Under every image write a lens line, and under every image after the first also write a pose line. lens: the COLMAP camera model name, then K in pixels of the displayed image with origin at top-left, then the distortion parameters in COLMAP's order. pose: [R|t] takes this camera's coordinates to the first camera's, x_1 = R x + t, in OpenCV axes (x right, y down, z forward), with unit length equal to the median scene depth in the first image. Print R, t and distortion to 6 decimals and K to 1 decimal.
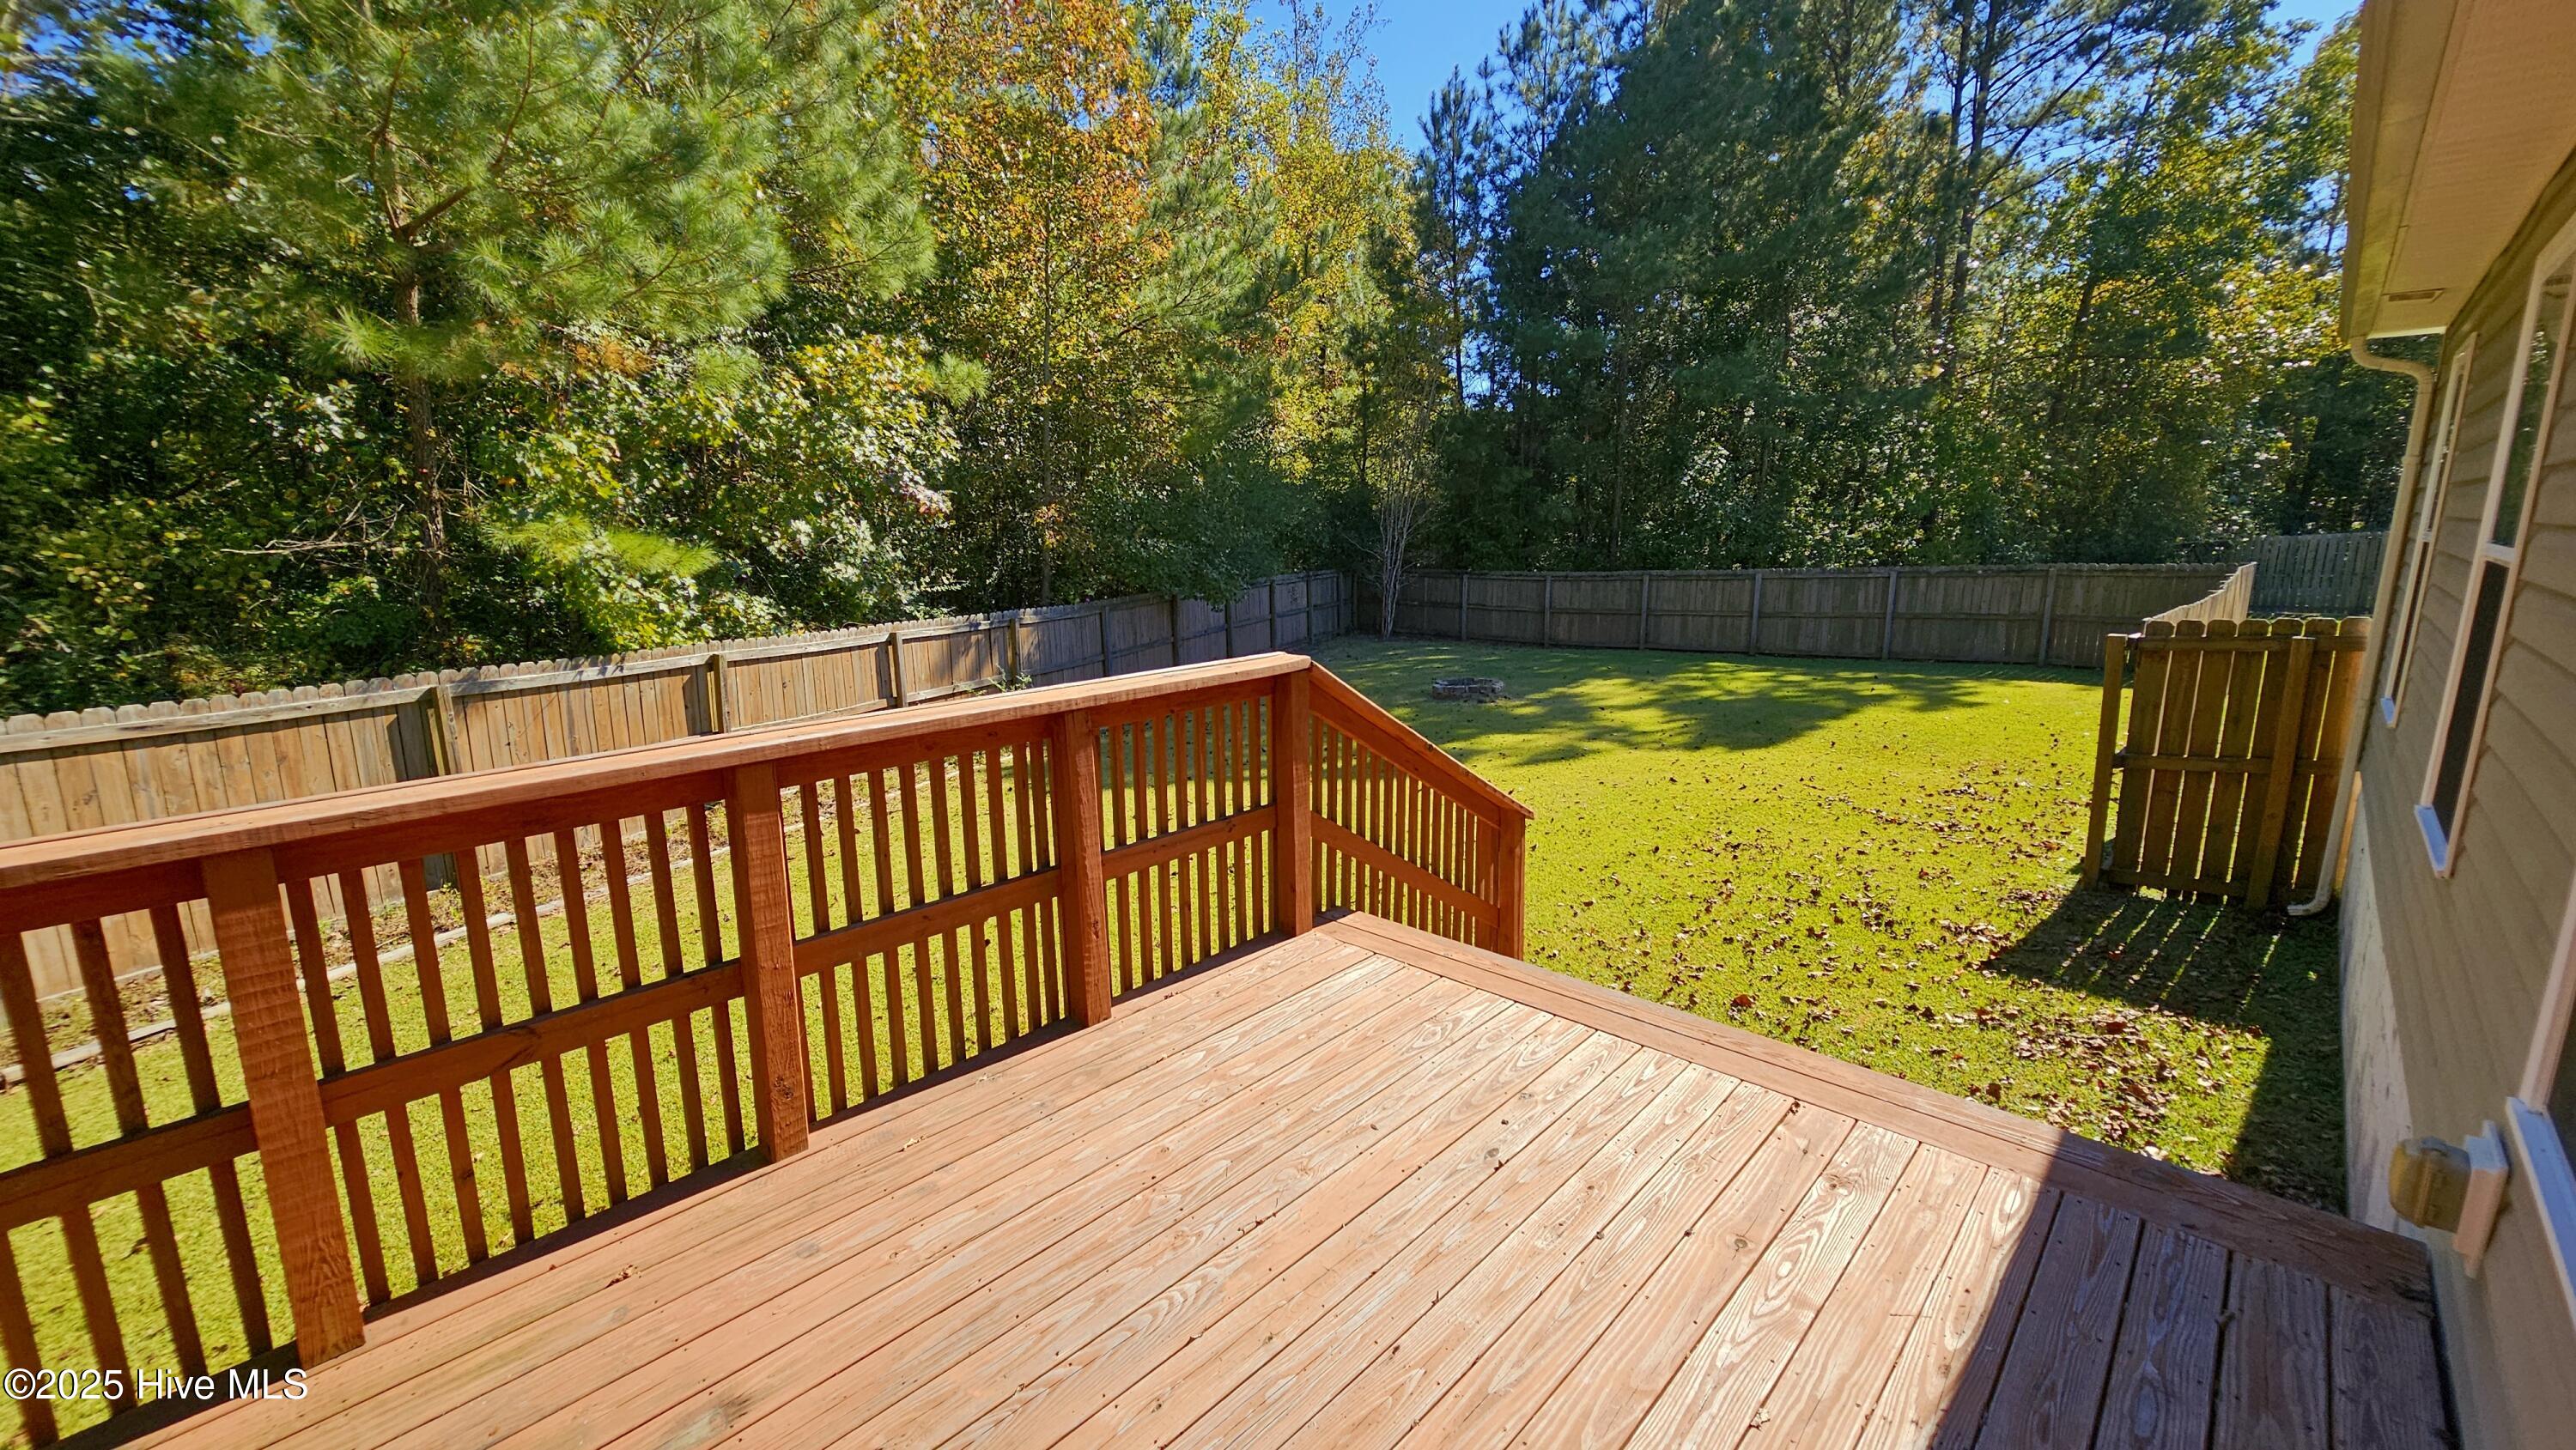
lens RADIAL K [[1056.3, 0, 1279.1], [0, 1056.3, 731.6], [0, 0, 1]] dist [0.002660, -0.001488]
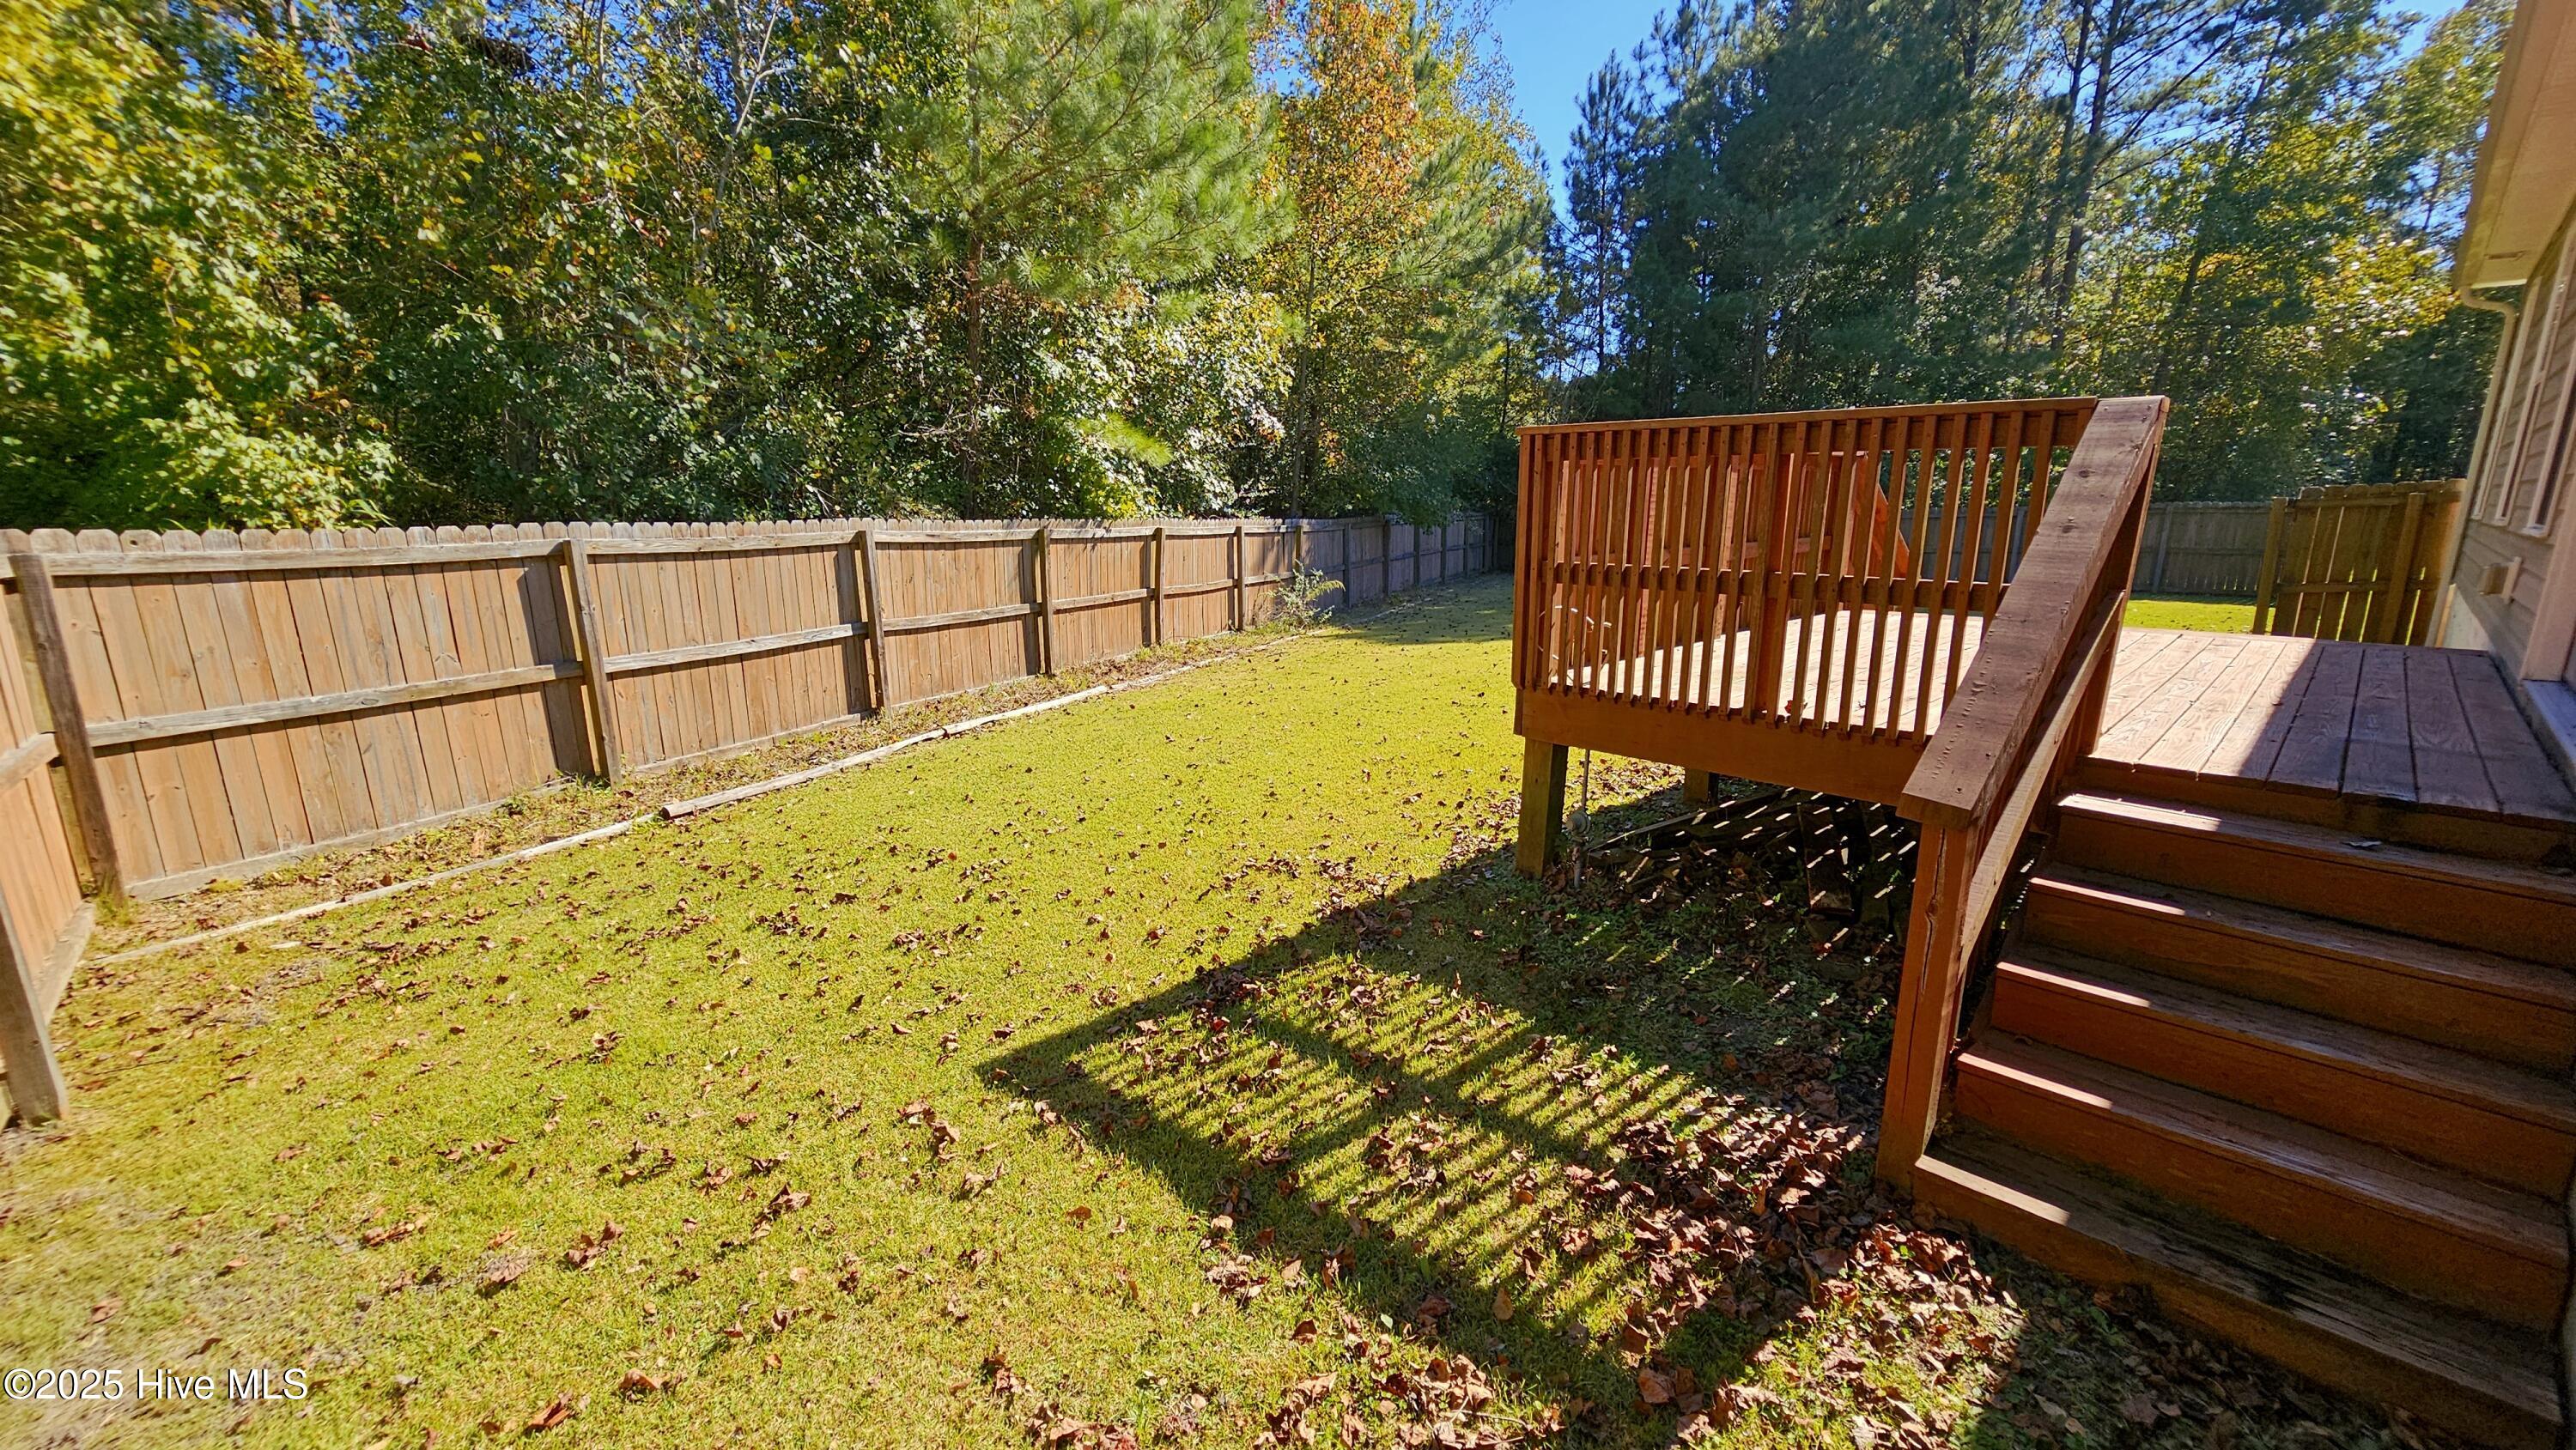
lens RADIAL K [[1056.3, 0, 1297.5], [0, 1056.3, 722.9], [0, 0, 1]] dist [0.002660, -0.001488]
pose [[0.999472, 0.020019, -0.025584, -0.121473], [-0.019566, 0.999649, 0.017855, 0.053361], [0.025932, -0.017345, 0.999513, -0.115029]]
